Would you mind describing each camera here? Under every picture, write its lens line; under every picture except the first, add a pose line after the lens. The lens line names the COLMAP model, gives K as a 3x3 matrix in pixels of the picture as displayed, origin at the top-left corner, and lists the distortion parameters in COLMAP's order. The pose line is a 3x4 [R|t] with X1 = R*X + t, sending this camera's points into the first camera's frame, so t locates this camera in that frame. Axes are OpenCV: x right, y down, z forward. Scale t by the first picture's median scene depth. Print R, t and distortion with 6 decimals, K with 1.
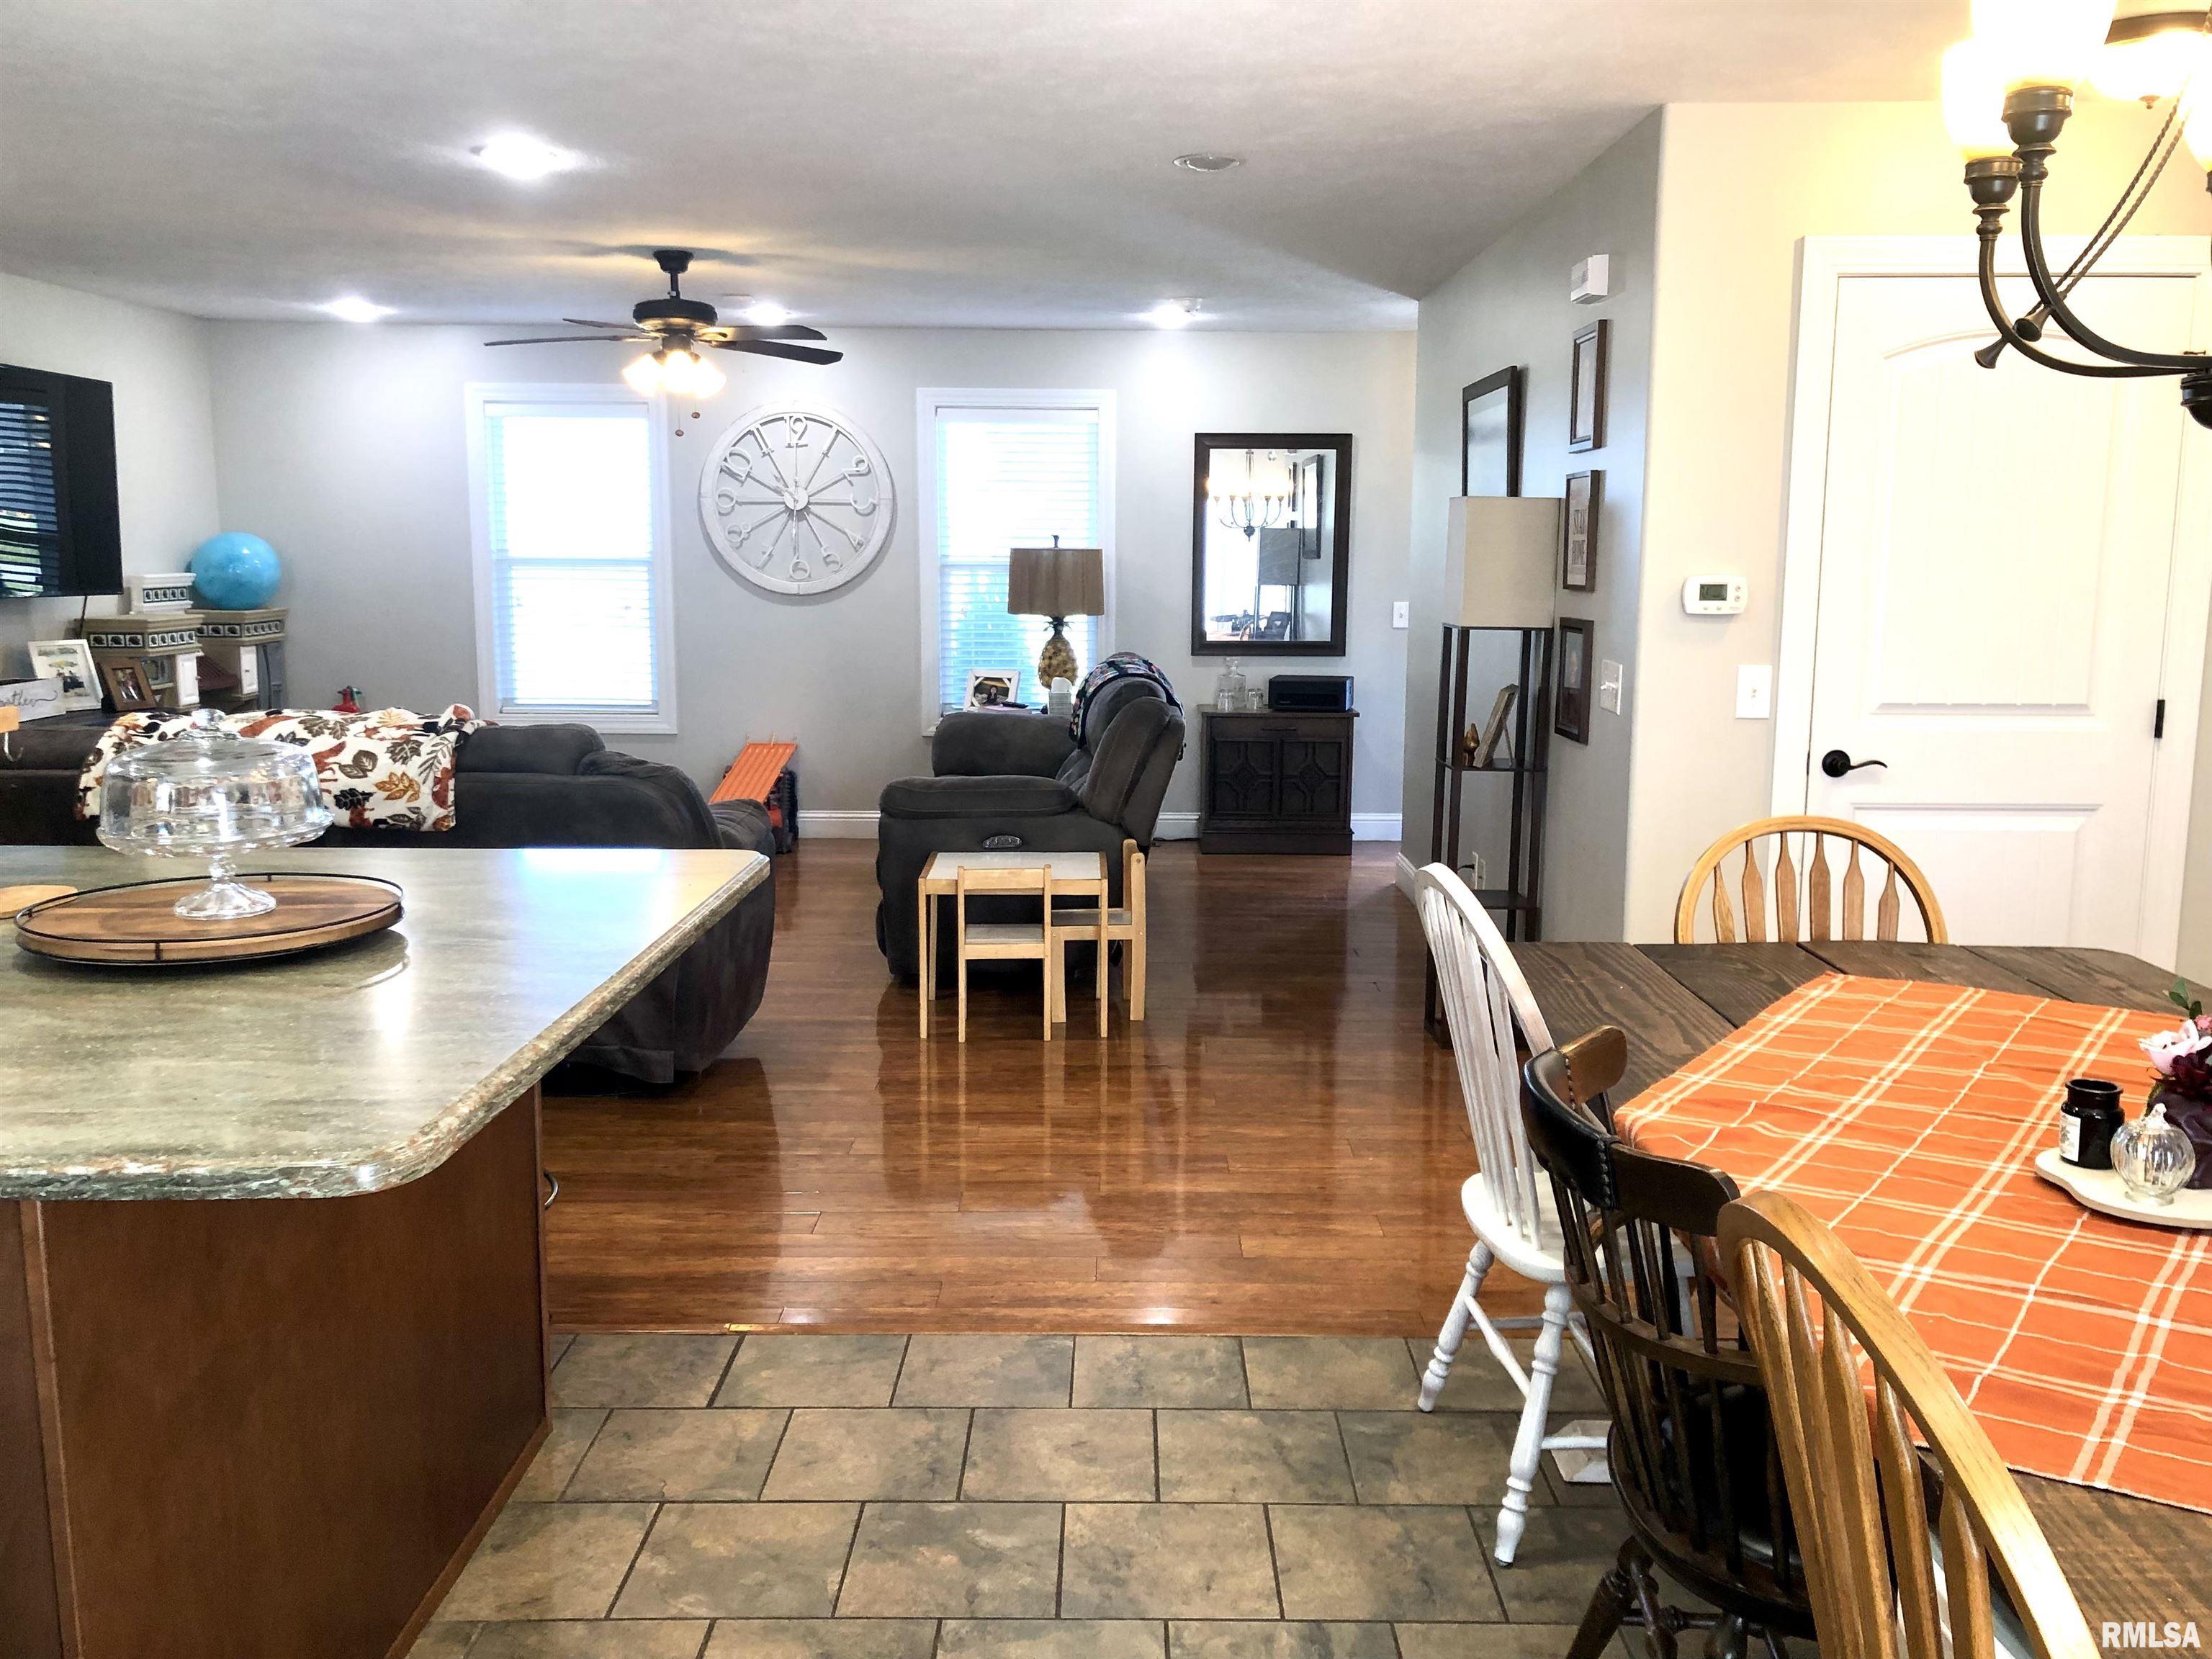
lens RADIAL K [[1799.6, 0, 1127.9], [0, 1799.6, 815.1], [0, 0, 1]] dist [0.060198, -0.078585]
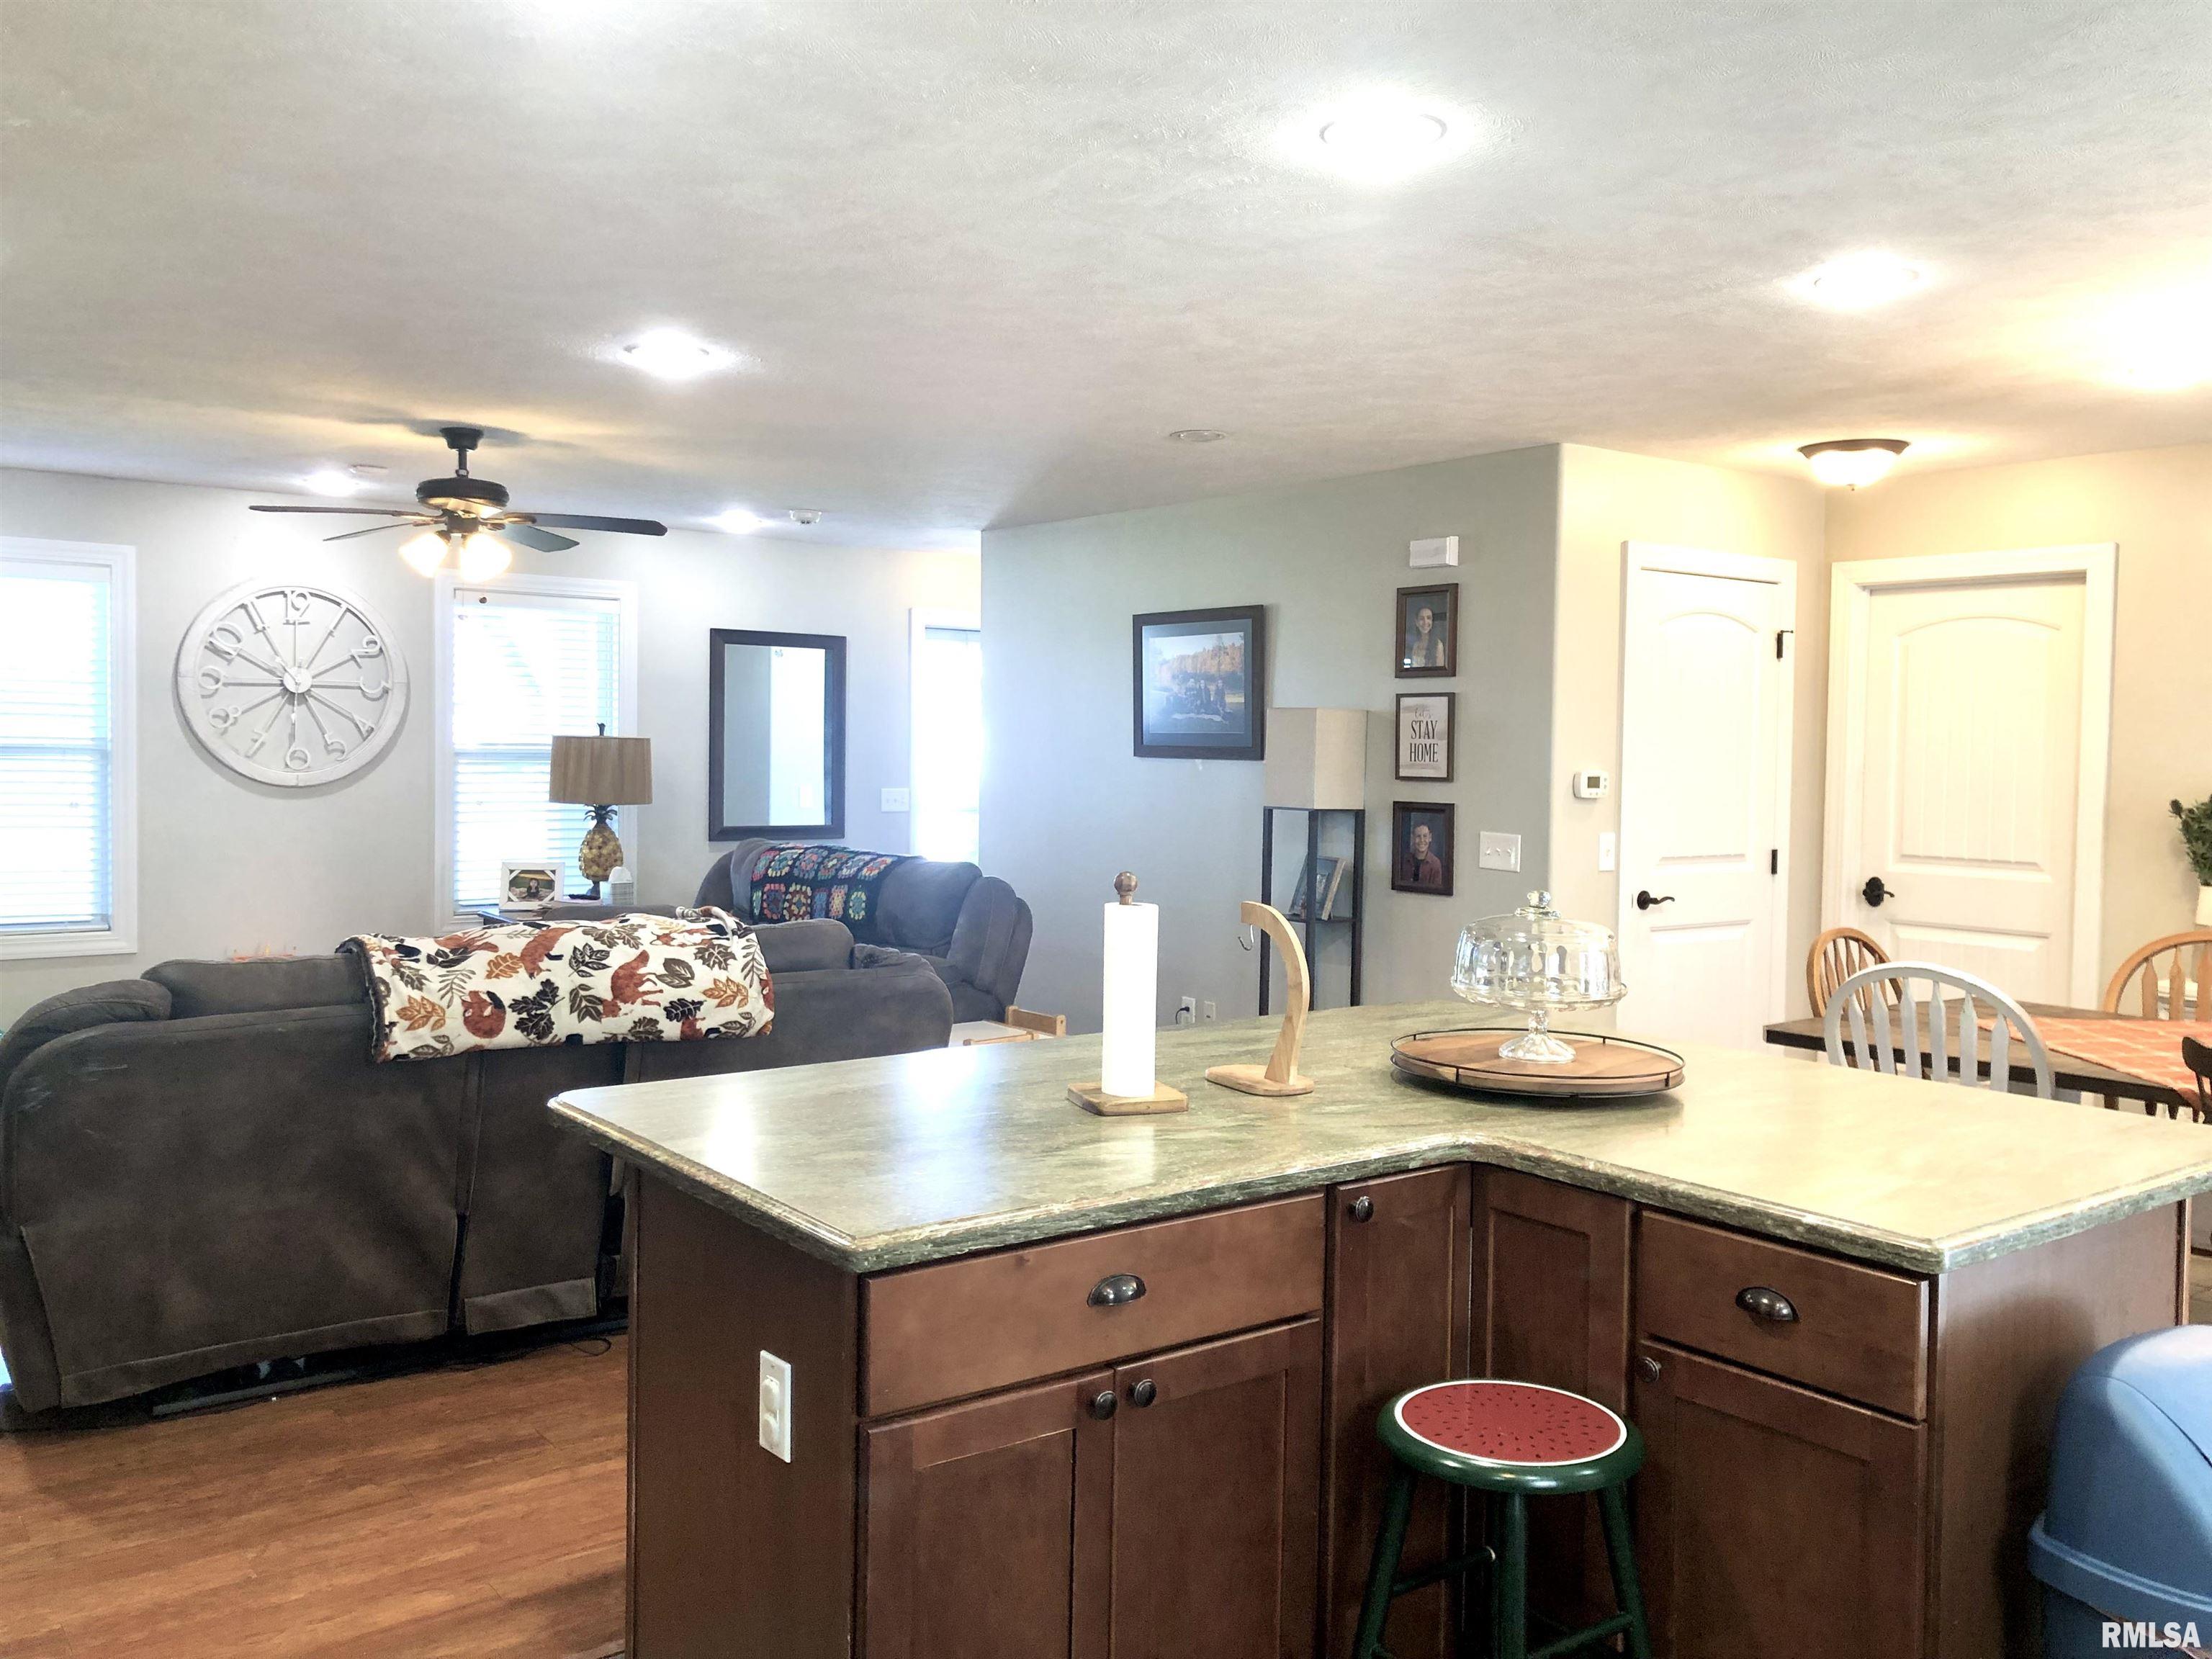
lens RADIAL K [[1799.6, 0, 1103.2], [0, 1799.6, 813.4], [0, 0, 1]] dist [0.060198, -0.078585]
pose [[0.803086, -0.018280, 0.595583, -0.424159], [0.077728, 0.994203, -0.074294, -0.012357], [-0.590772, 0.105958, 0.799851, 0.052863]]
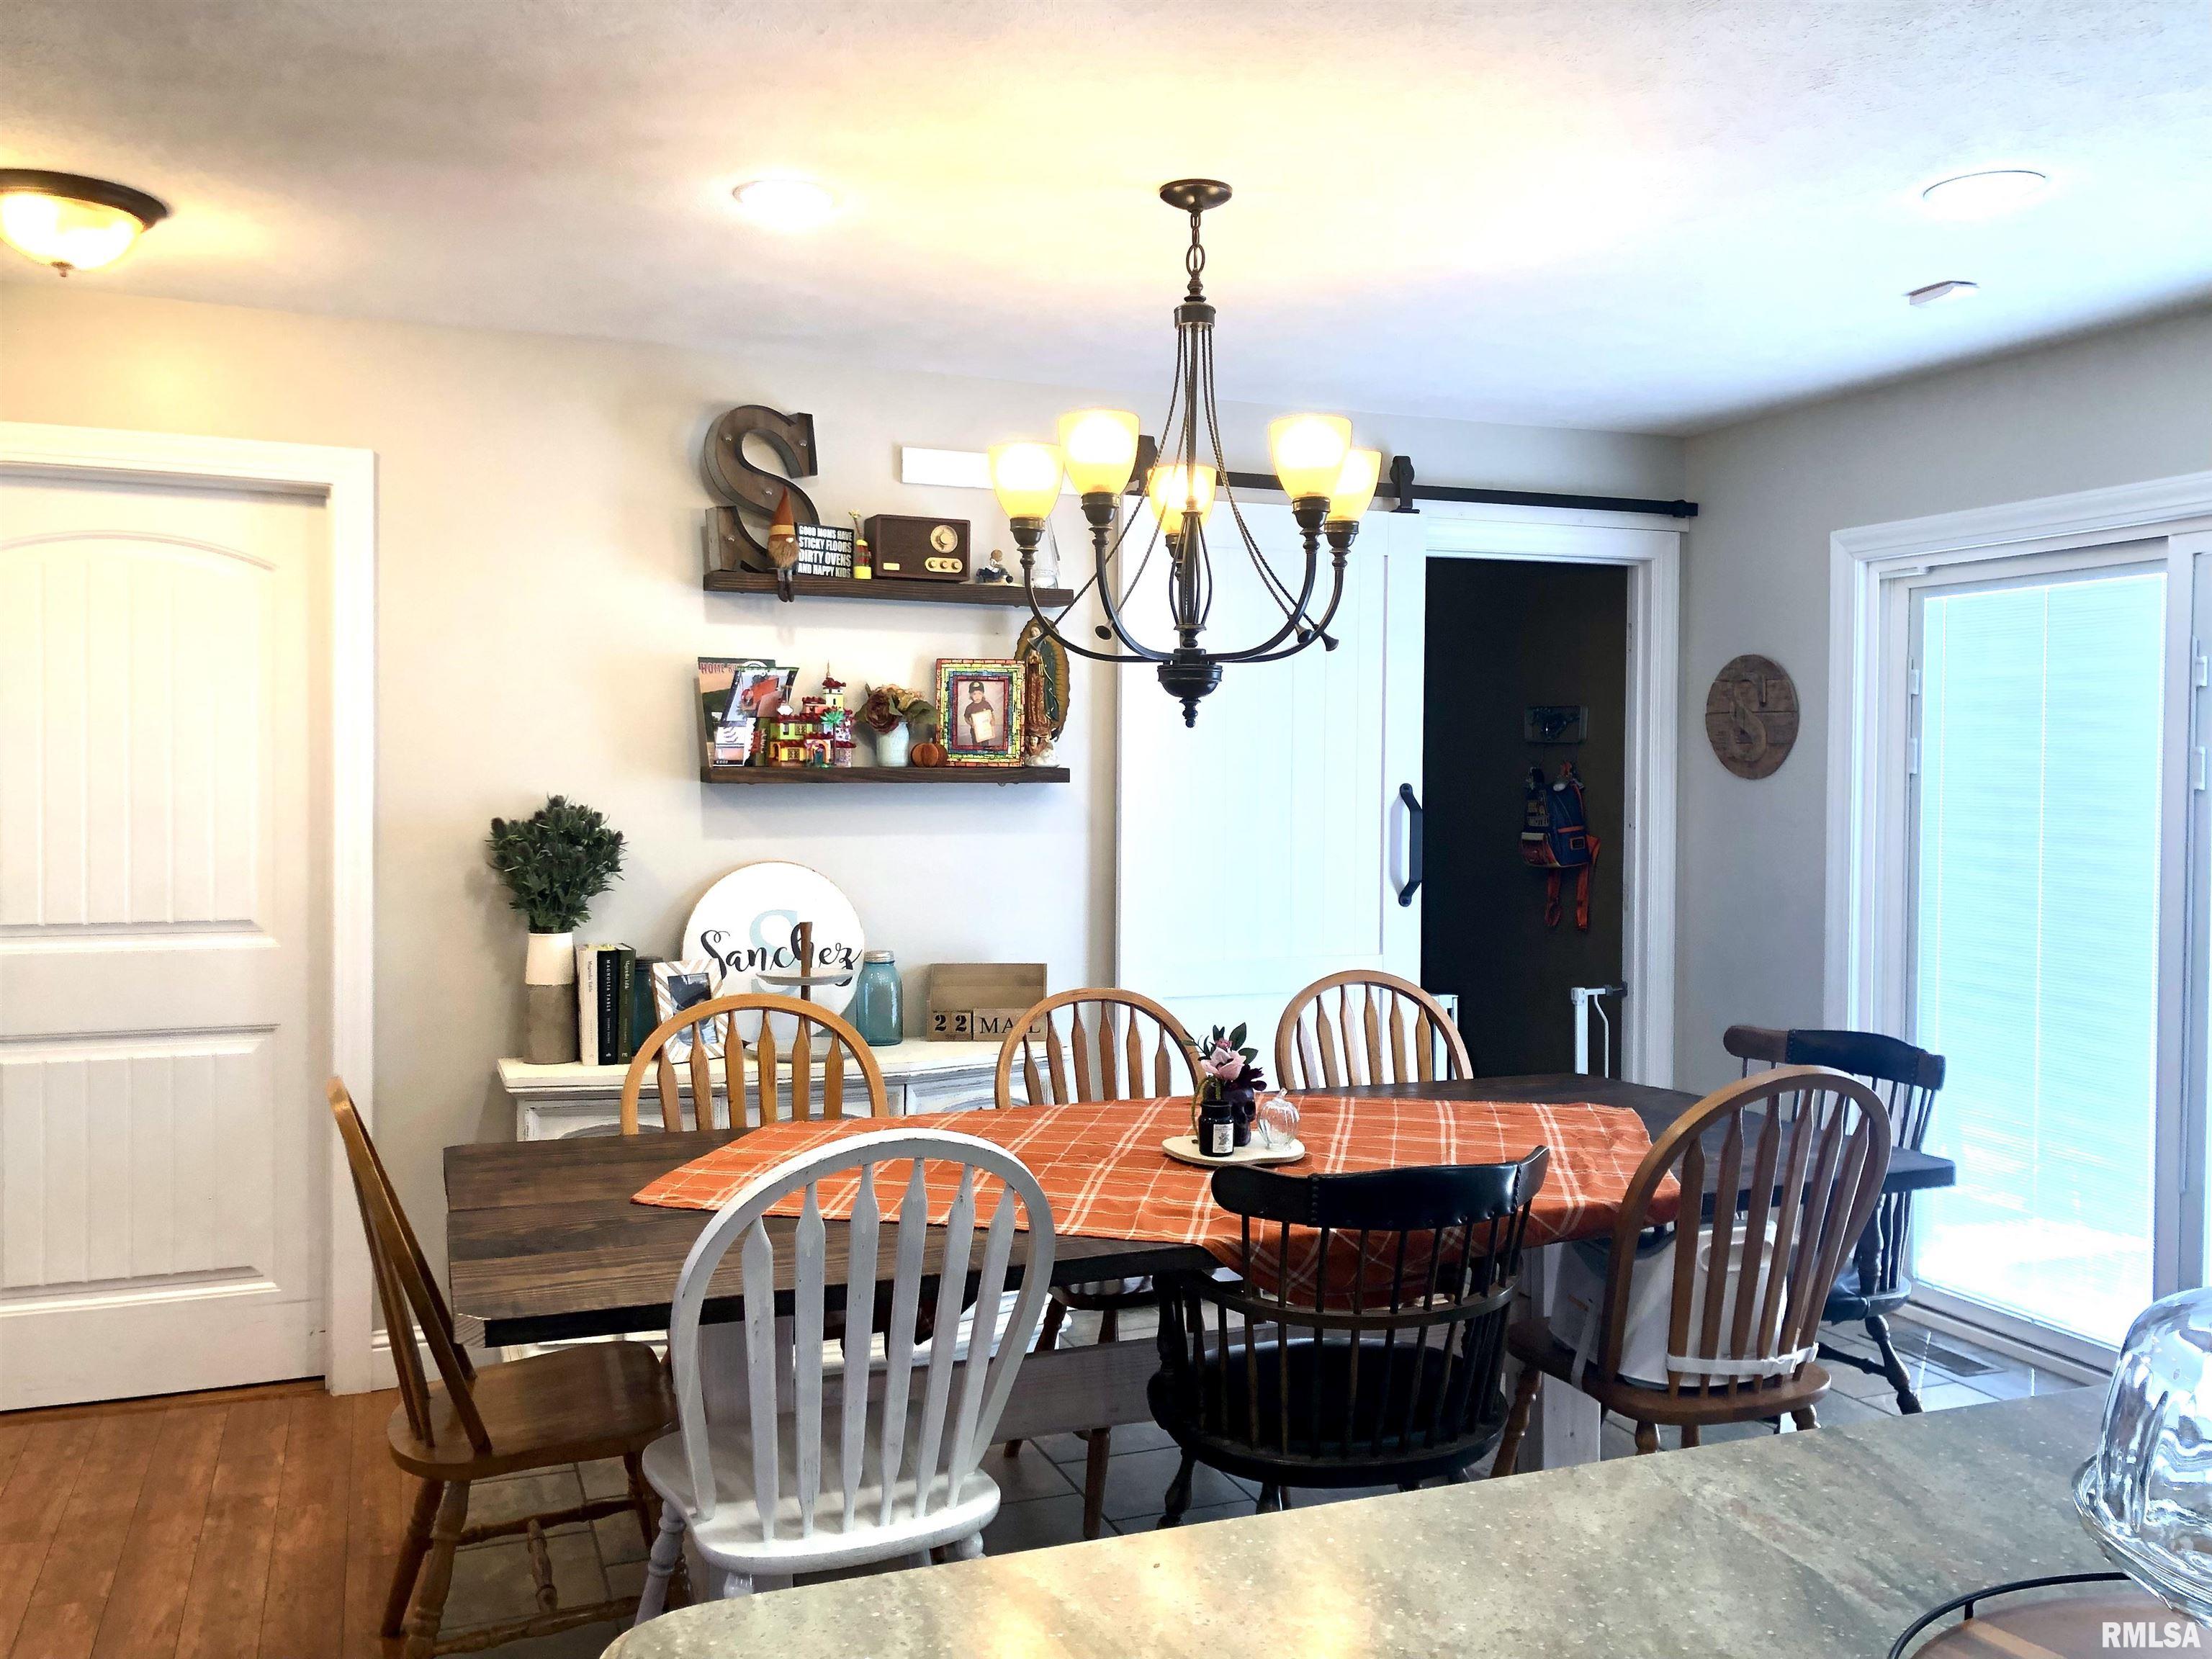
lens RADIAL K [[1799.6, 0, 1107.1], [0, 1799.6, 824.1], [0, 0, 1]] dist [0.060198, -0.078585]
pose [[-0.361616, -0.033608, 0.931721, -0.210902], [0.126613, 0.988322, 0.084790, -0.056720], [-0.923690, 0.148629, -0.353137, 0.386901]]
